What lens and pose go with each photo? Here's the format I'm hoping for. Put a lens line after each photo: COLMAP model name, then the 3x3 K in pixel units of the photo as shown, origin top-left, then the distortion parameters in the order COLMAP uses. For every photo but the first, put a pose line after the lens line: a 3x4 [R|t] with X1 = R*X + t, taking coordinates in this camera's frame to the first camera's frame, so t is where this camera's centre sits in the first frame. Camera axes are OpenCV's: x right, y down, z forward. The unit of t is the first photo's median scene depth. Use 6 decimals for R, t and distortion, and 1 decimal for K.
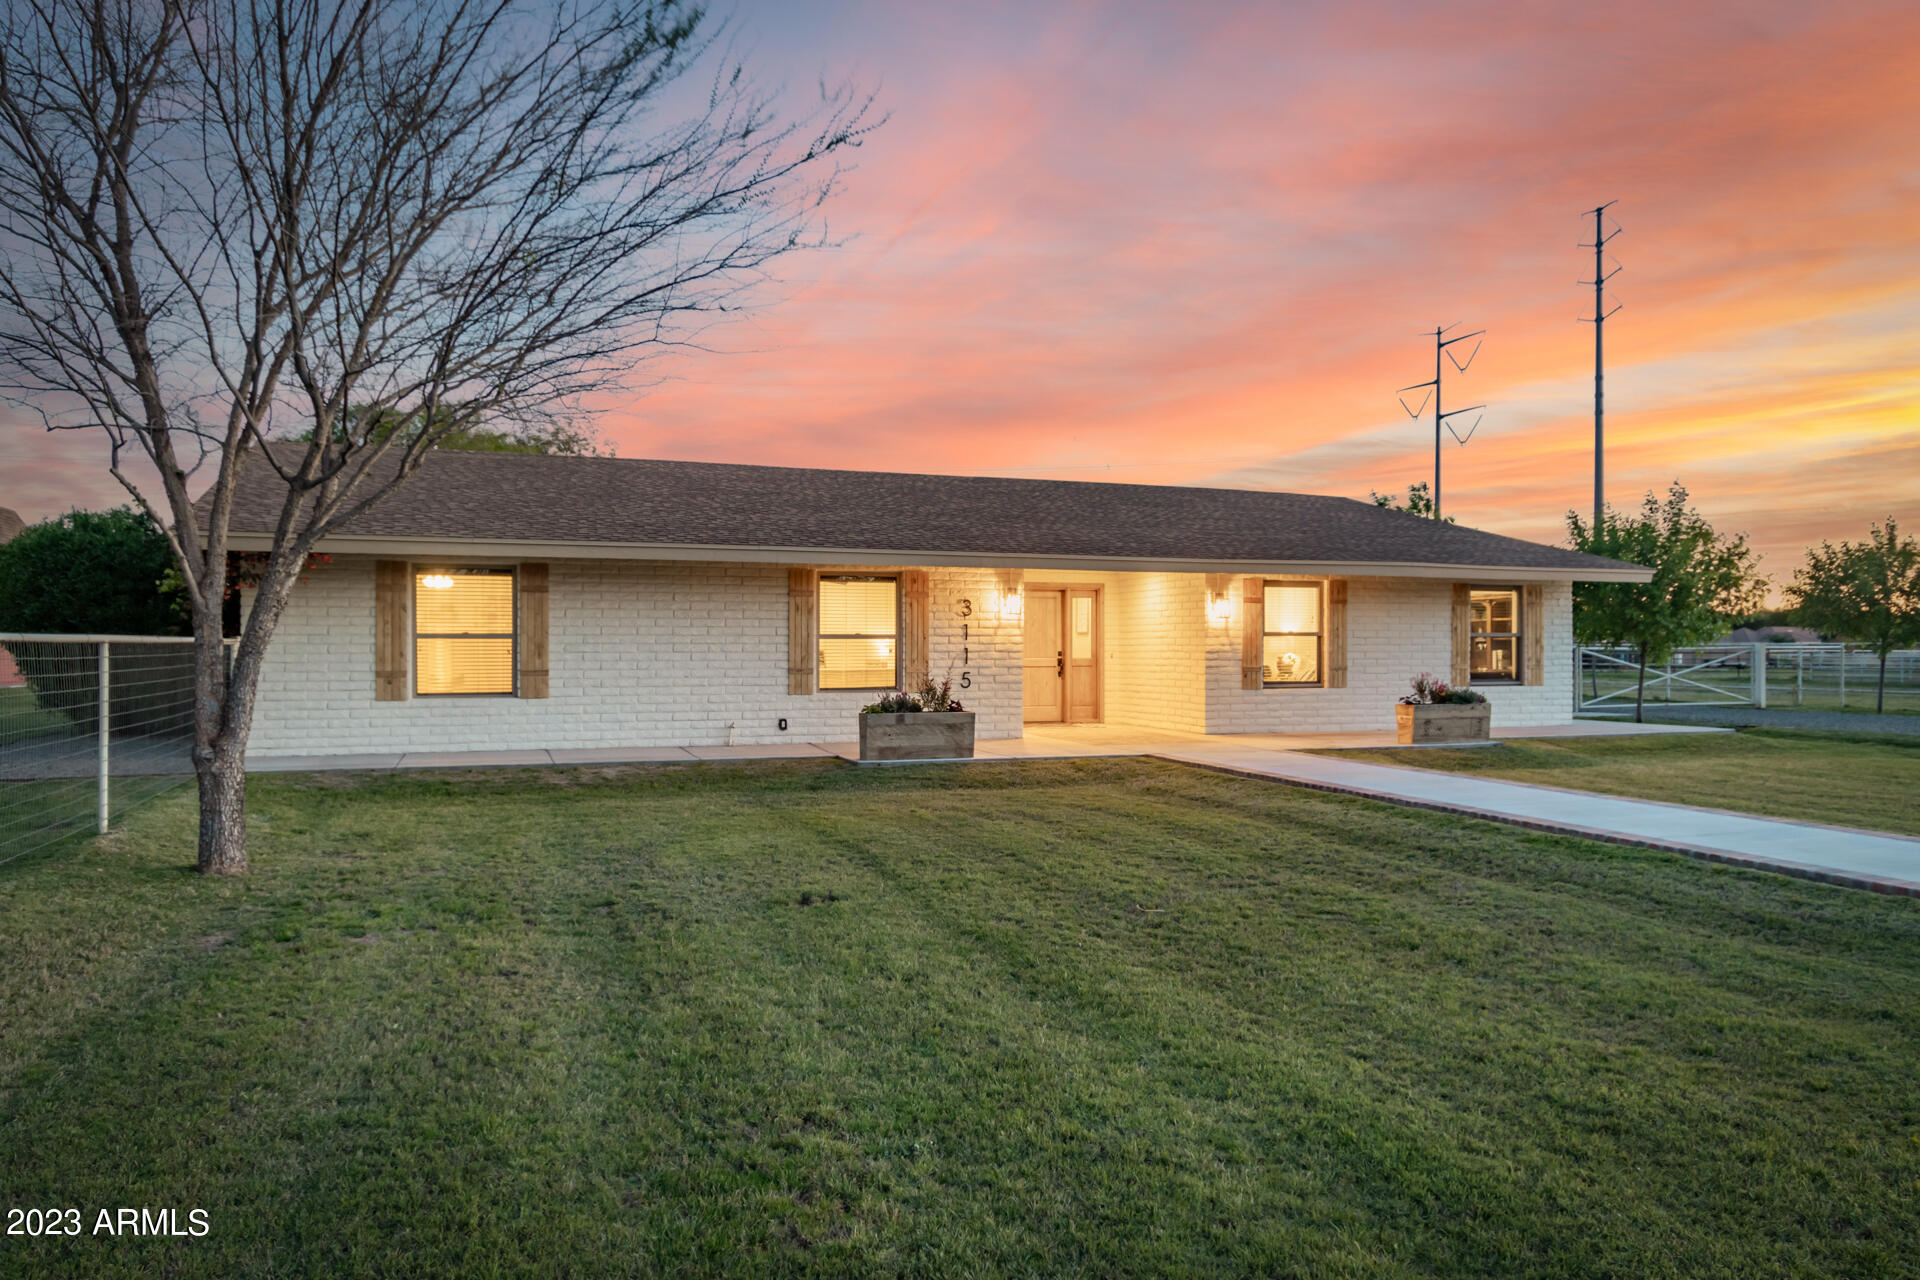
lens RADIAL K [[1265.8, 0, 960.0], [0, 1265.8, 640.0], [0, 0, 1]] dist [0.001013, -0.000042]
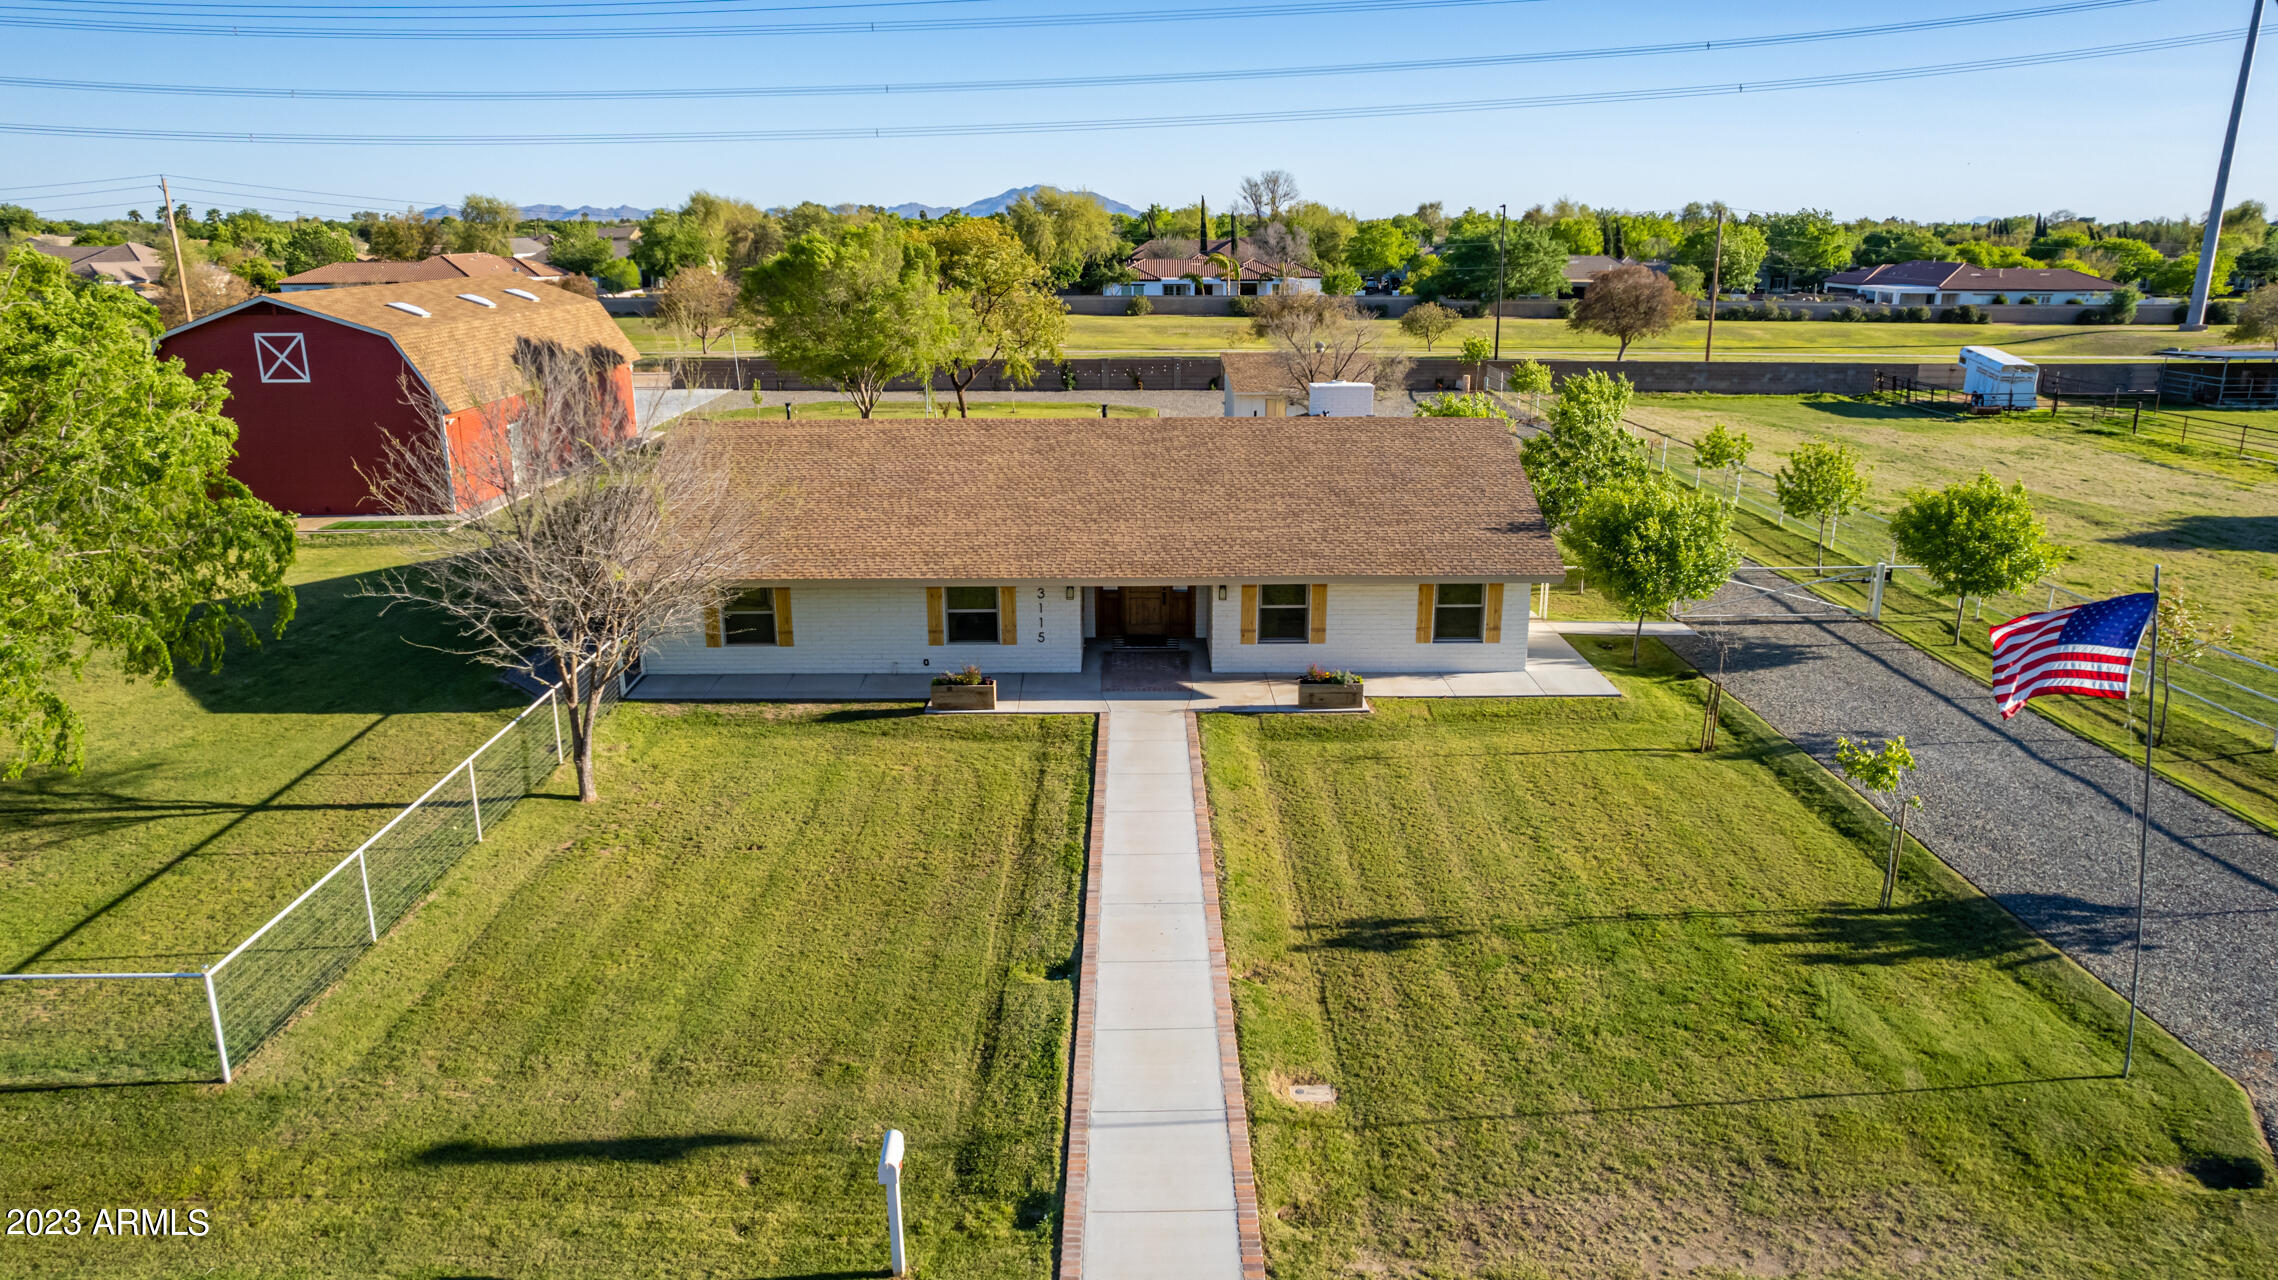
lens RADIAL K [[1478.9, 0, 1134.8], [0, 1478.9, 663.2], [0, 0, 1]] dist [-0.078199, 0.070322]
pose [[0.941091, 0.093373, -0.325007, 0.811922], [0.006702, 0.955782, 0.293998, -0.542959], [0.338087, -0.278857, 0.898852, -0.724727]]
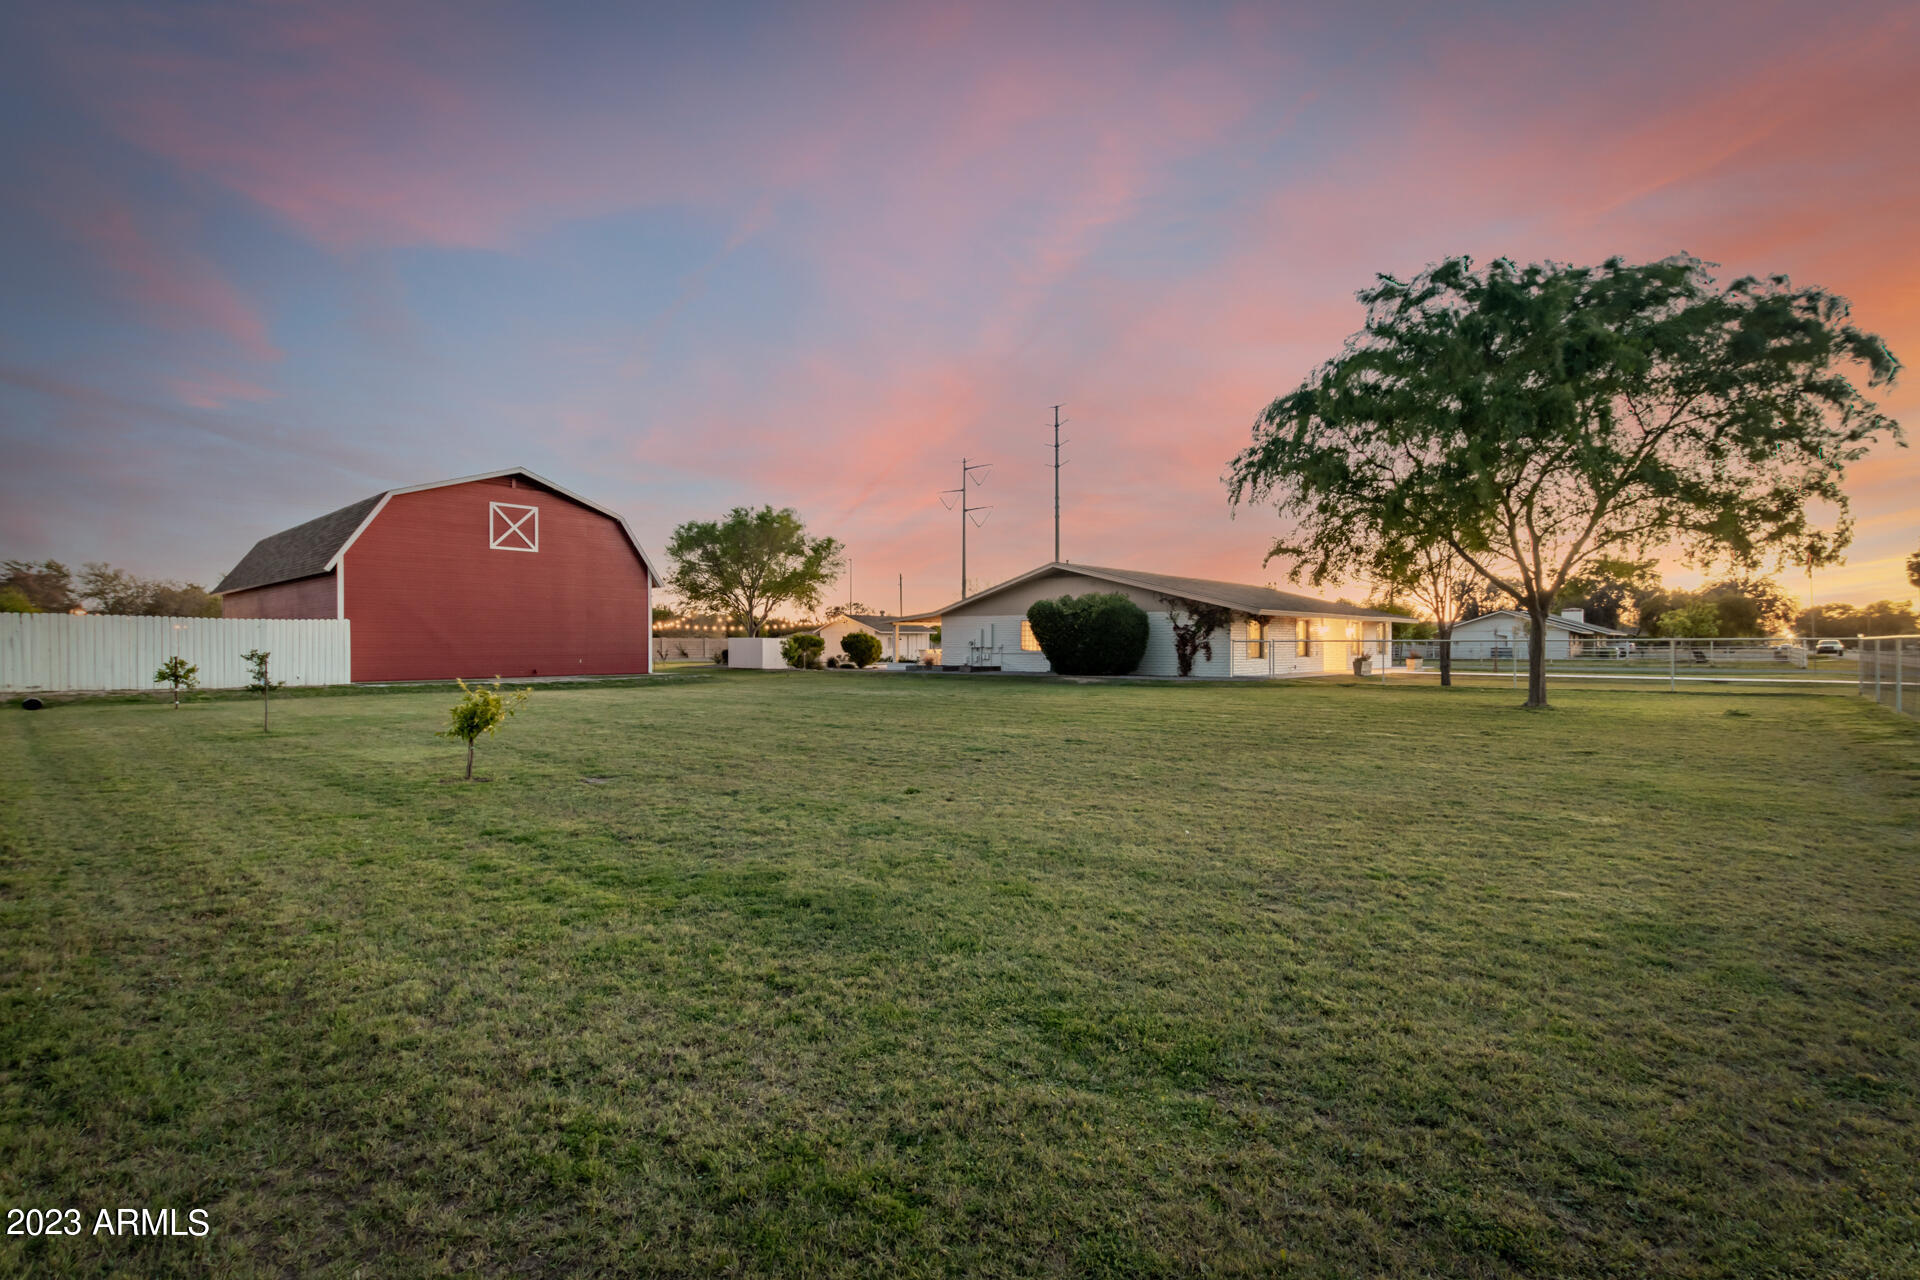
lens RADIAL K [[880.6, 0, 960.0], [0, 880.6, 640.0], [0, 0, 1]] dist [0.004537, -0.001193]
pose [[0.881378, 0.001088, 0.472410, -2.080858], [-0.001741, 0.999998, 0.000945, -0.005488], [-0.472408, -0.001655, 0.881379, -0.622213]]
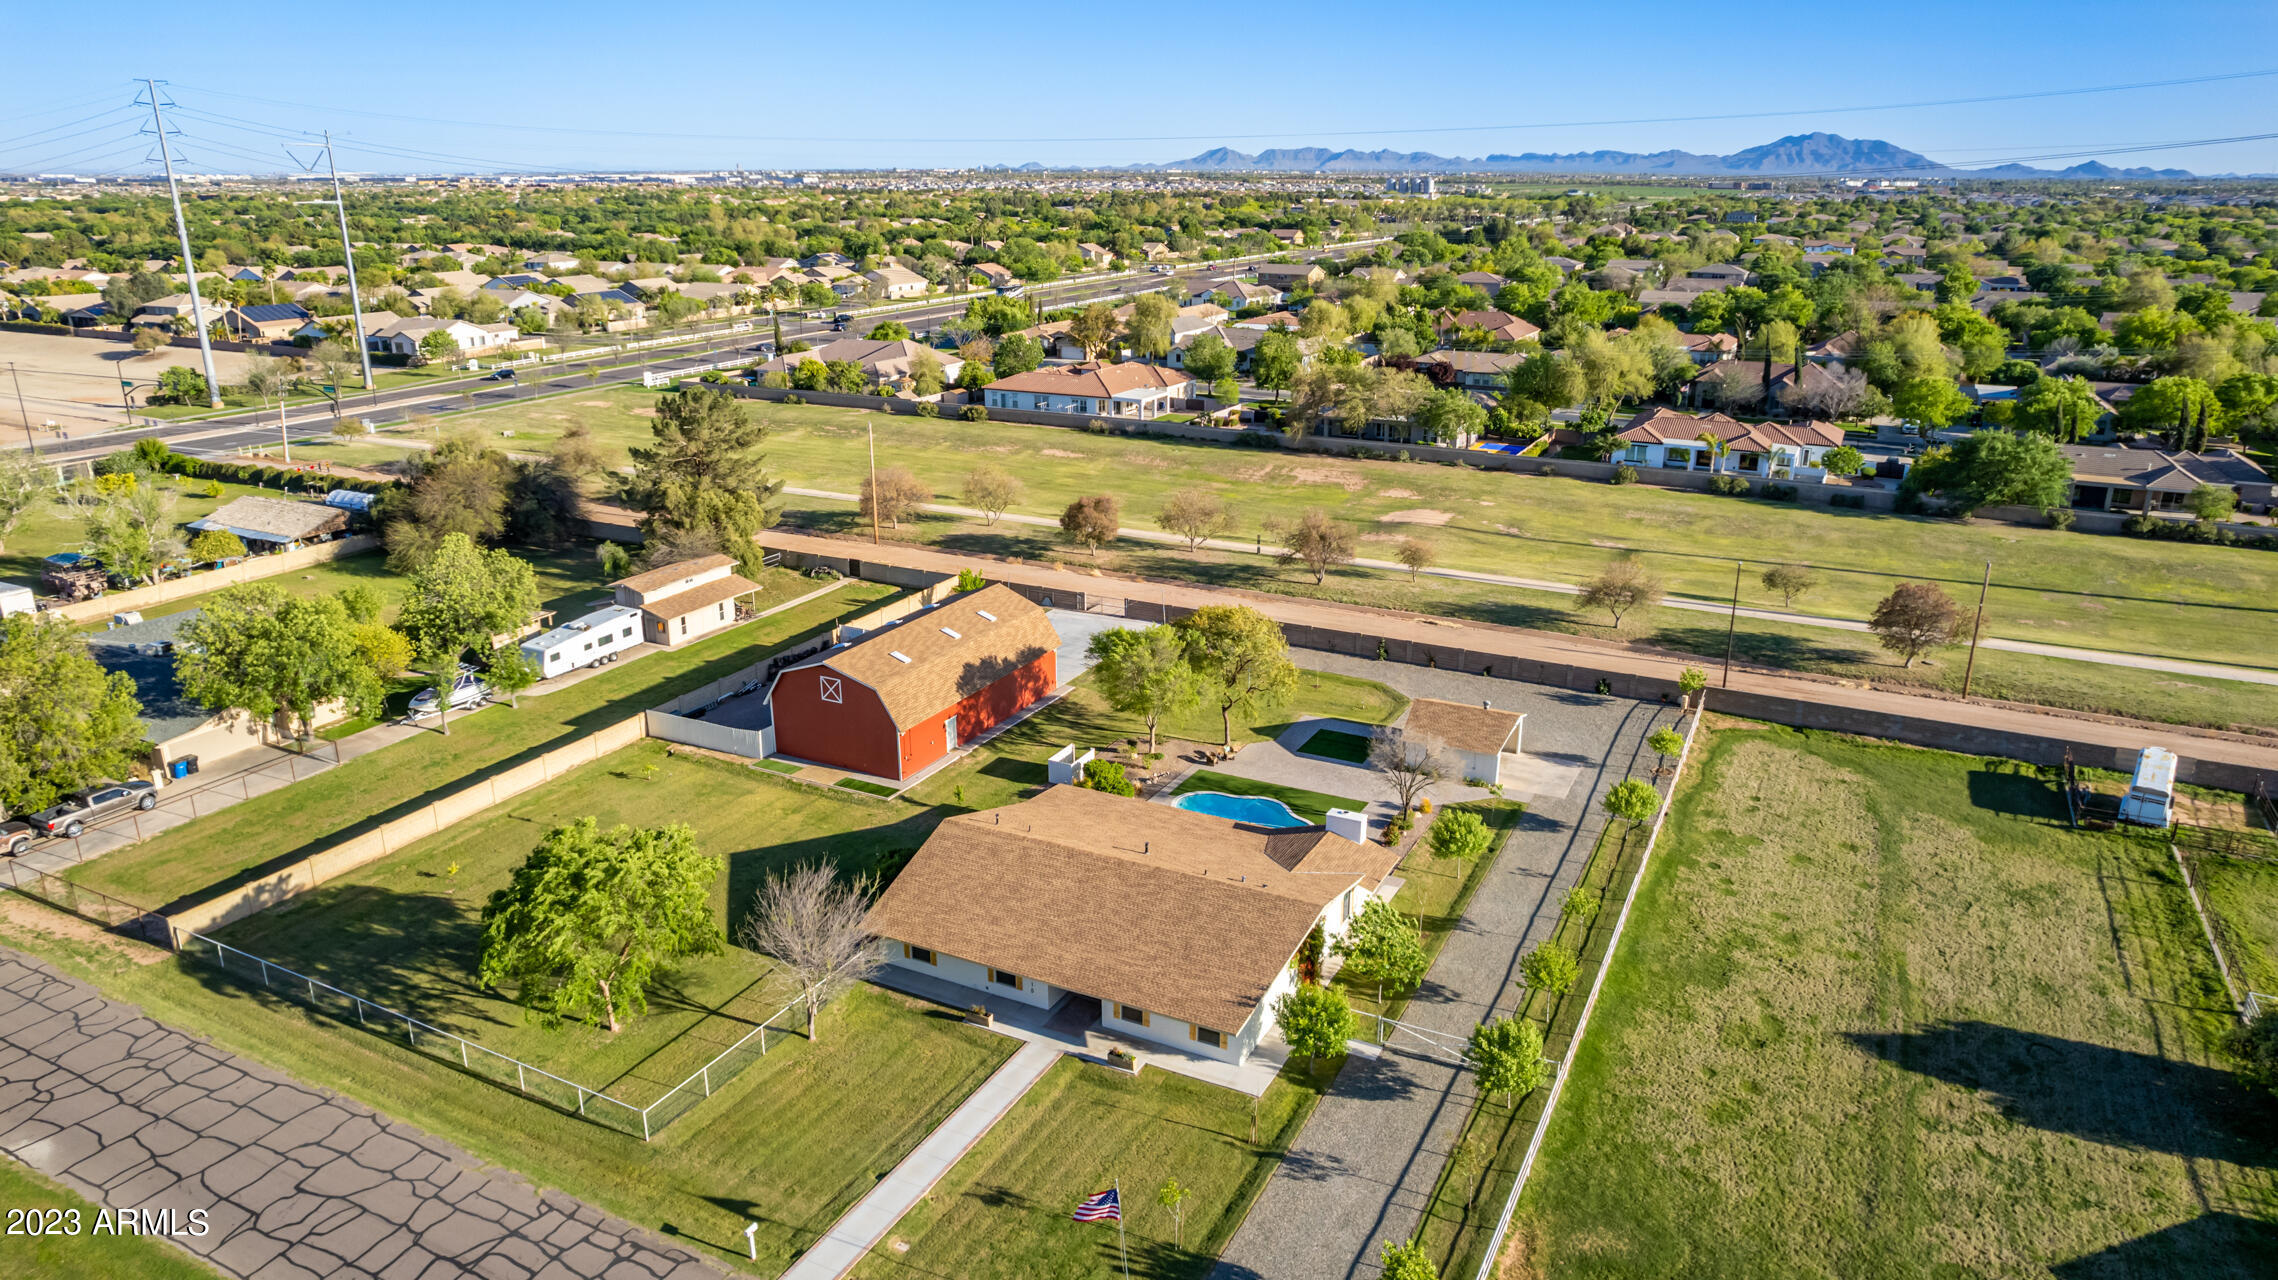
lens RADIAL K [[1470.3, 0, 1132.6], [0, 1470.3, 635.8], [0, 0, 1]] dist [-0.074244, 0.064279]
pose [[0.673524, 0.223472, -0.704575, 3.114804], [0.010230, 0.950294, 0.311187, -2.380739], [0.739094, -0.216800, 0.637760, -1.268820]]
